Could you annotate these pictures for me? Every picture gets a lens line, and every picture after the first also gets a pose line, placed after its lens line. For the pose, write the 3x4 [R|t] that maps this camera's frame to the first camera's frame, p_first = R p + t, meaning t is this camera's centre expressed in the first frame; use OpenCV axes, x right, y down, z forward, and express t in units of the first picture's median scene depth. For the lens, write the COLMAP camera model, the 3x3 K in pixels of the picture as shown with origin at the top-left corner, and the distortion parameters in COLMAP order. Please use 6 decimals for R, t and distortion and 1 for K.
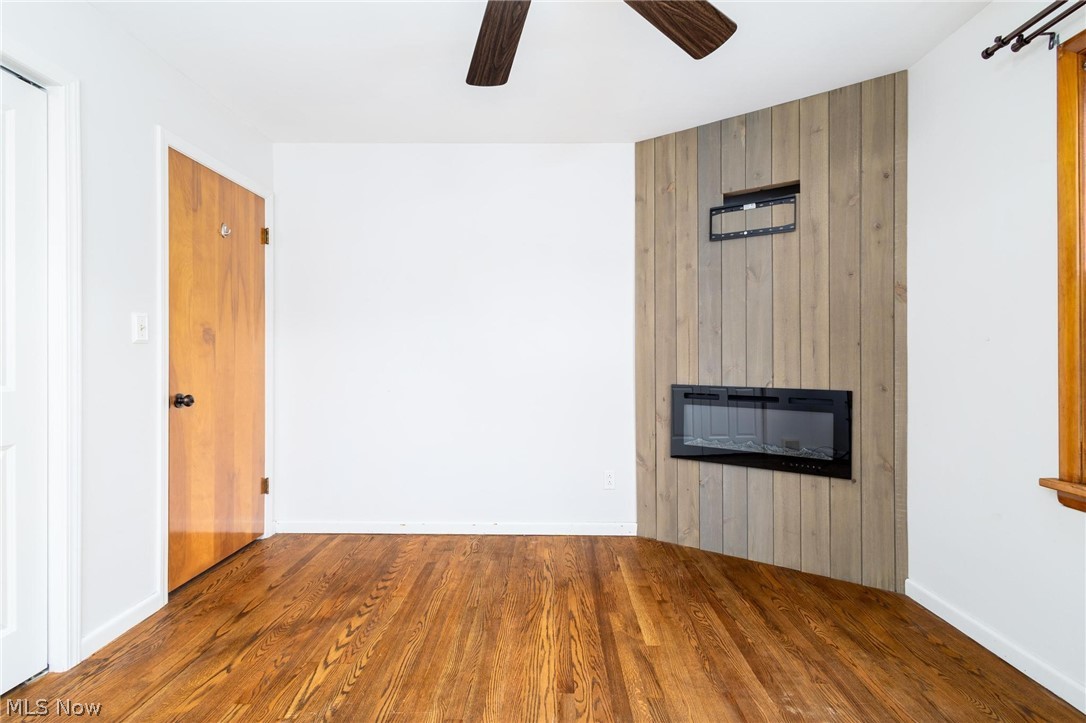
lens RADIAL K [[499.0, 0, 542.3], [0, 499.0, 361.2], [0, 0, 1]] dist [0.011446, -0.002940]
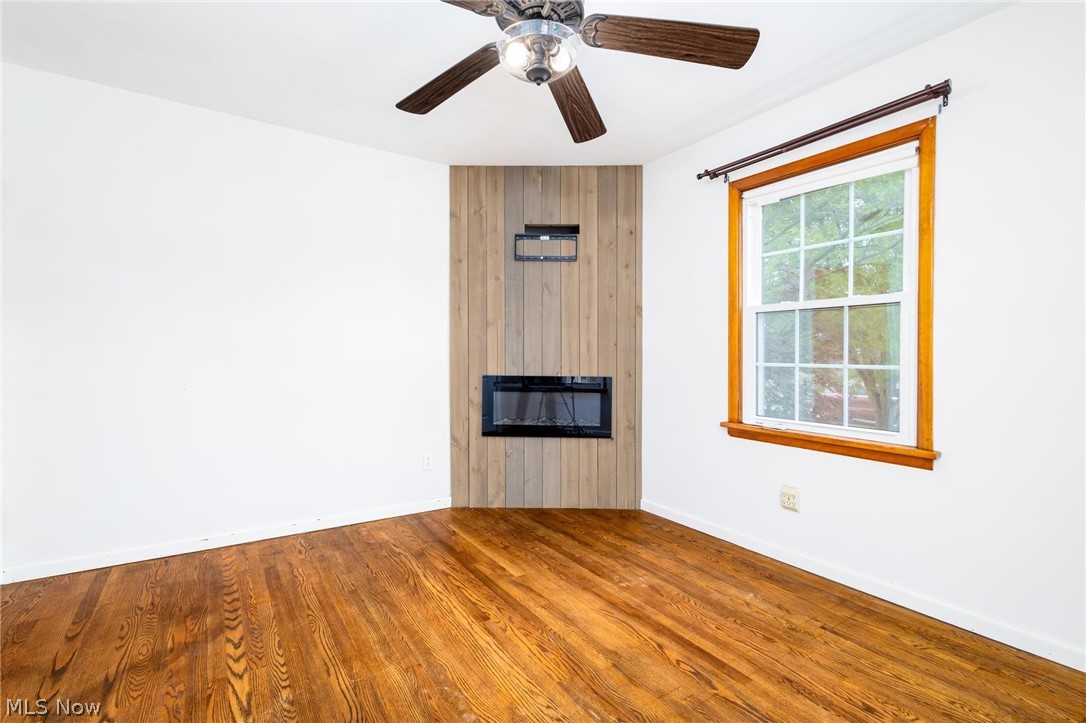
lens RADIAL K [[499.0, 0, 521.5], [0, 499.0, 358.2], [0, 0, 1]] dist [0.011446, -0.002940]
pose [[0.836403, 0.000225, 0.548114, -0.405060], [-0.002946, 0.999987, 0.004084, 0.000033], [-0.548107, -0.005031, 0.836393, -0.067487]]
